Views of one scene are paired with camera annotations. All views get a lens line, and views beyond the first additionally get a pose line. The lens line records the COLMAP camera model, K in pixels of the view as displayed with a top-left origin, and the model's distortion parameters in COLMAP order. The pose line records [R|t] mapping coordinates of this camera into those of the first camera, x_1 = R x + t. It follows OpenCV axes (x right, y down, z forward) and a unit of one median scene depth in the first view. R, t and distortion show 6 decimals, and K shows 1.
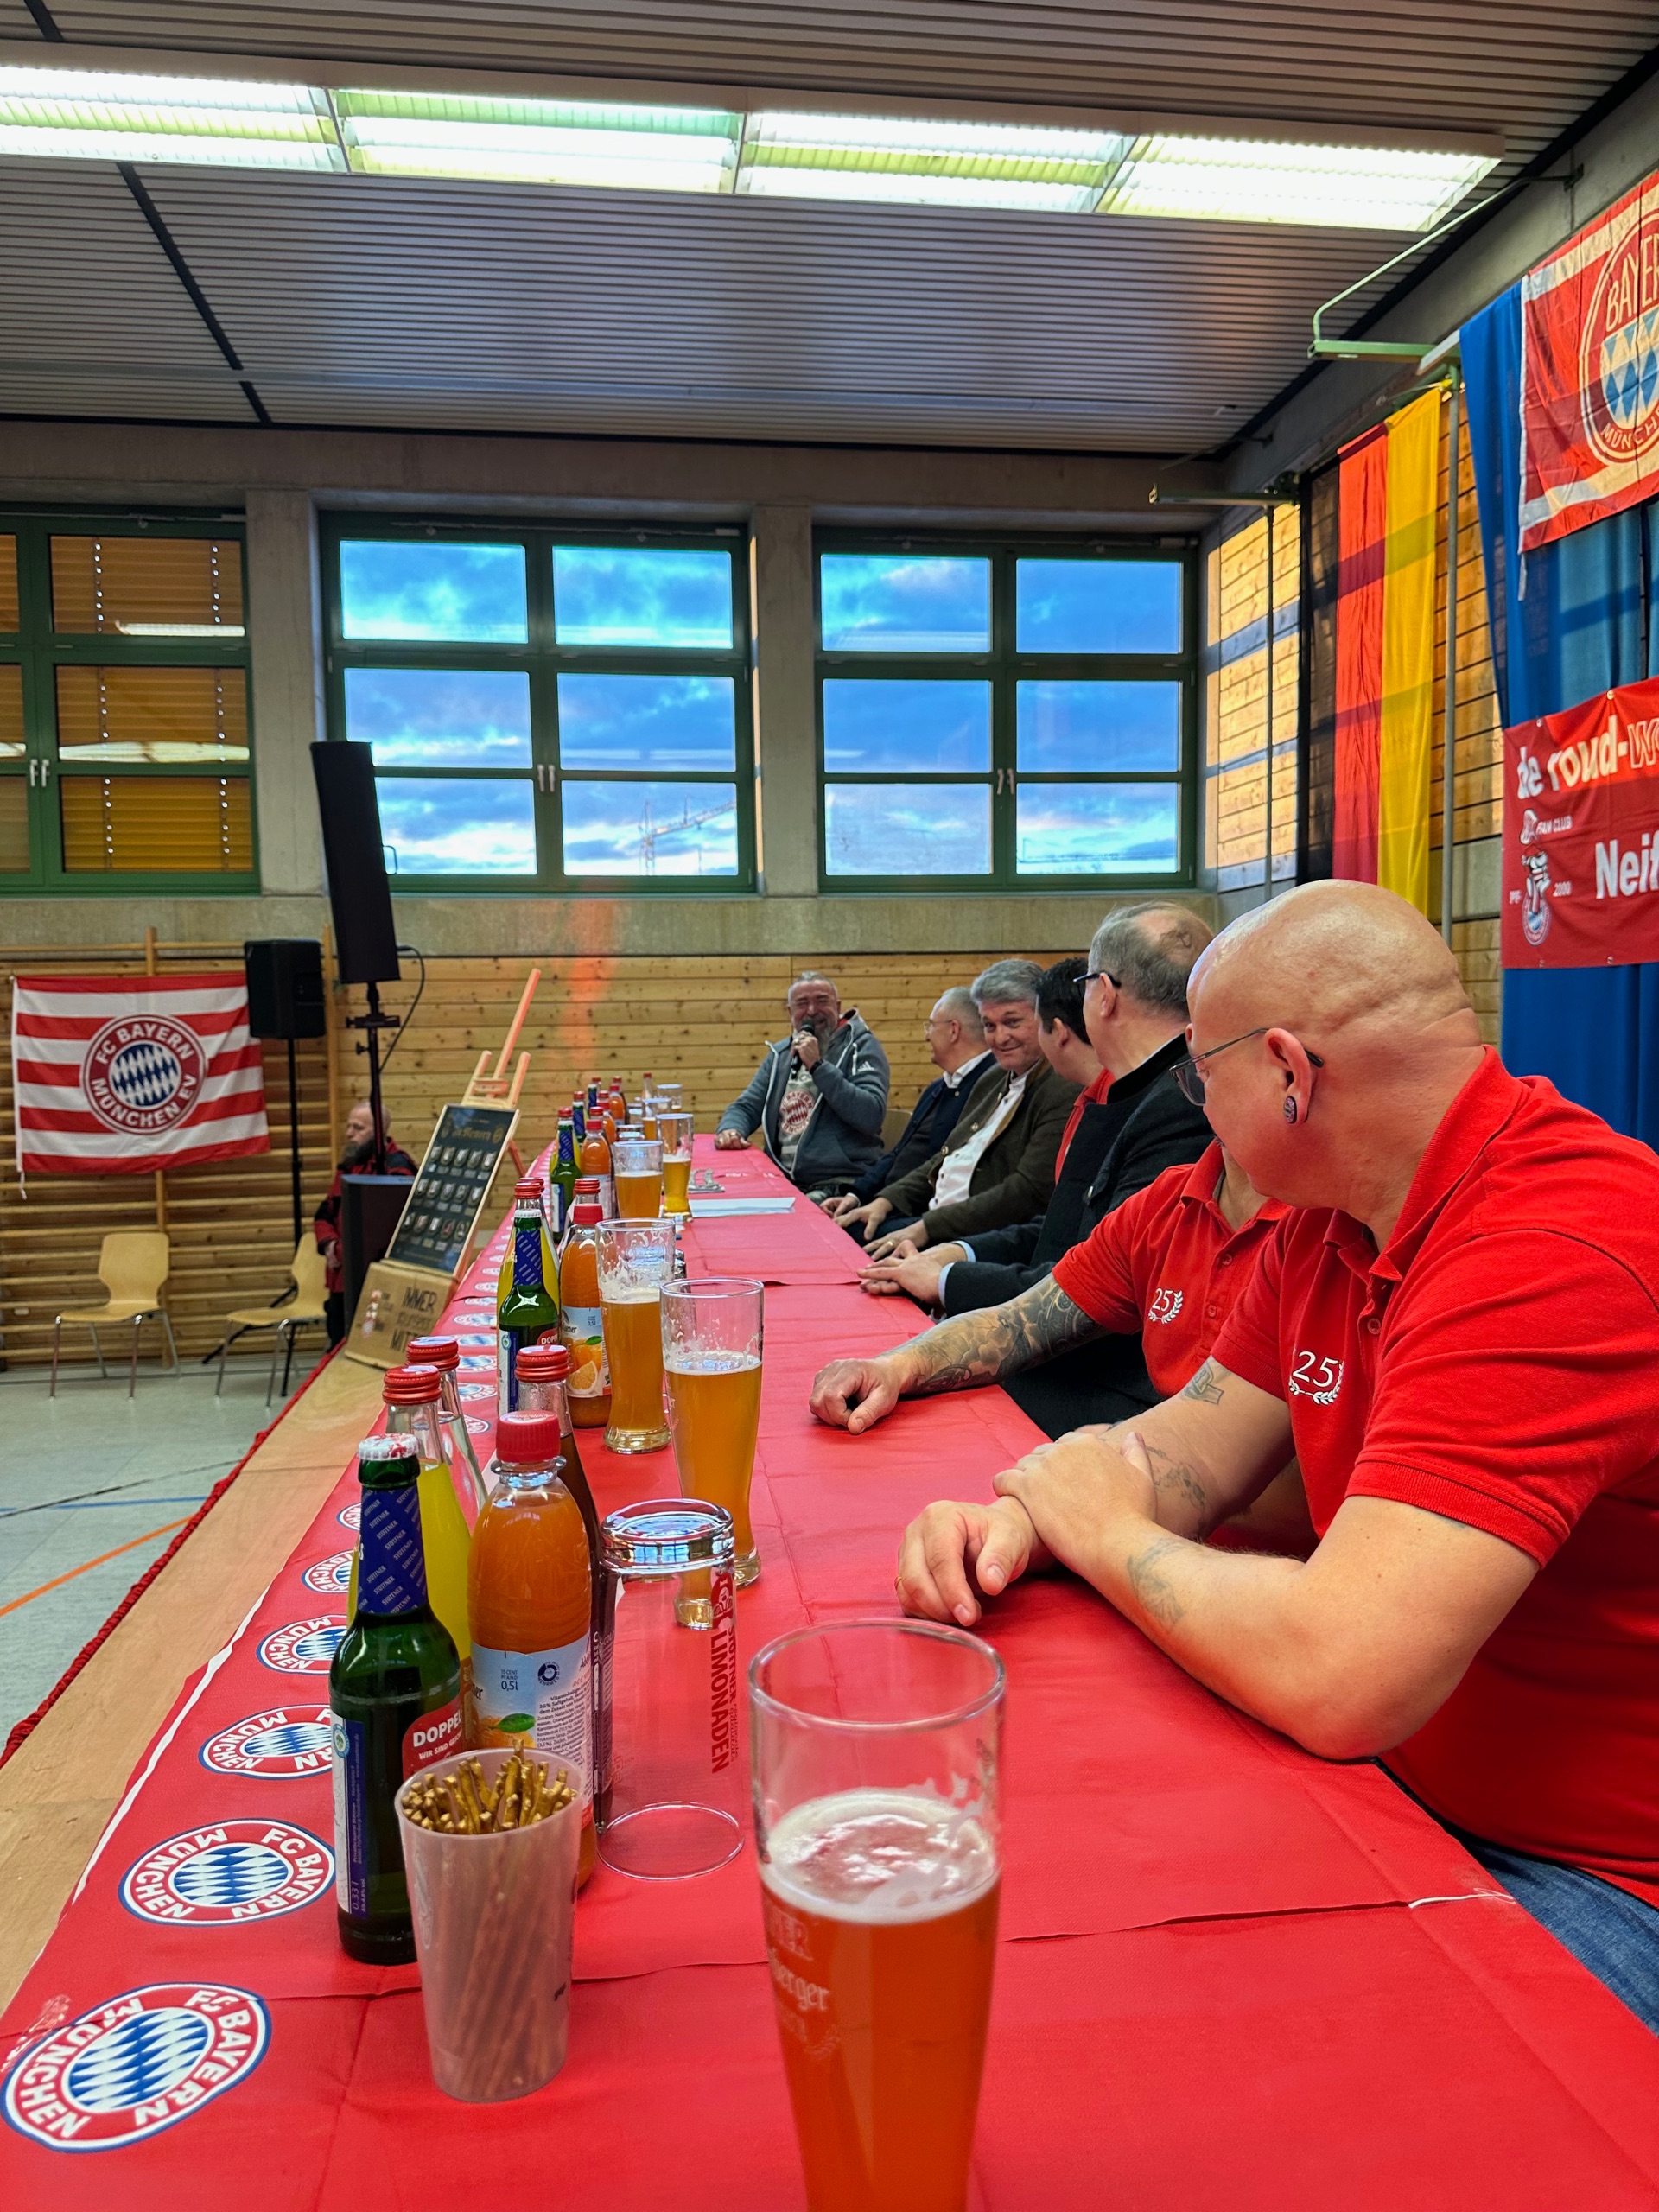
lens RADIAL K [[1555.7, 0, 830.7], [0, 1555.7, 1105.0], [0, 0, 1]] dist [0.024522, -0.037254]
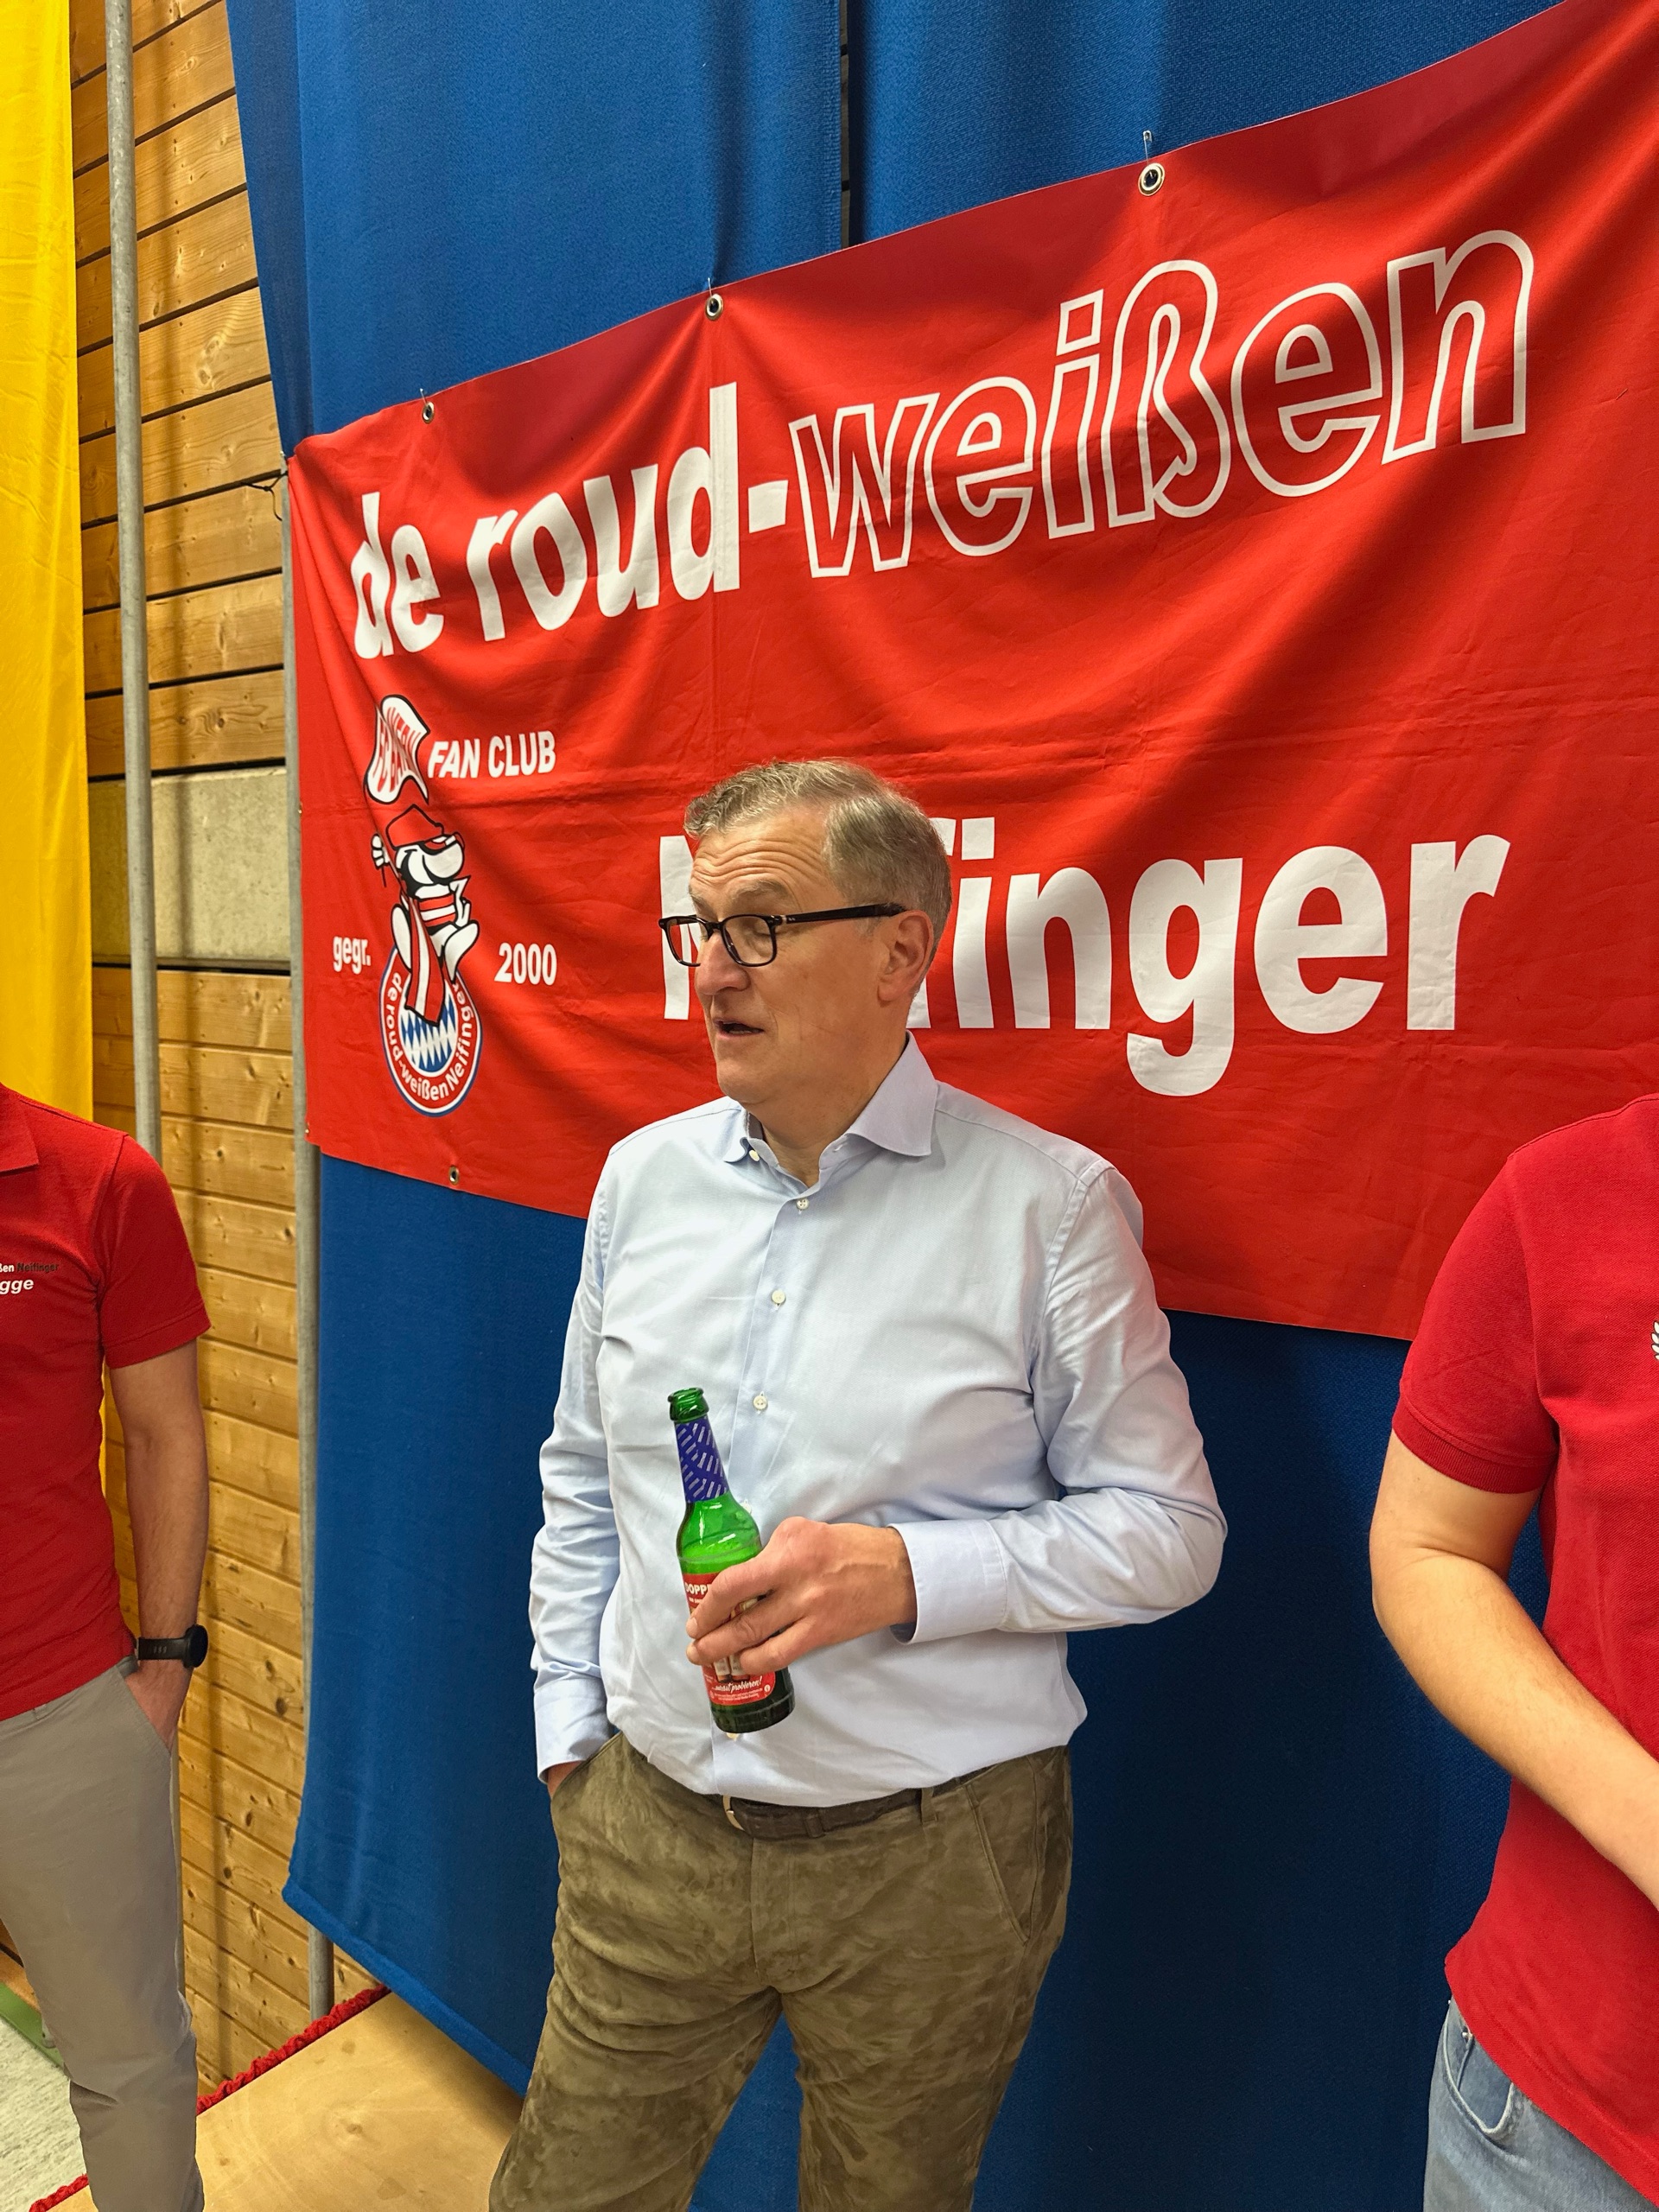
lens RADIAL K [[1555.7, 0, 845.4], [0, 1555.7, 1113.3], [0, 0, 1]] dist [0.024522, -0.037254]
pose [[0.695473, -0.053531, 0.716556, 0.276298], [0.015375, 0.998101, 0.059641, -0.120782], [-0.718388, -0.030462, 0.694976, 0.706139]]
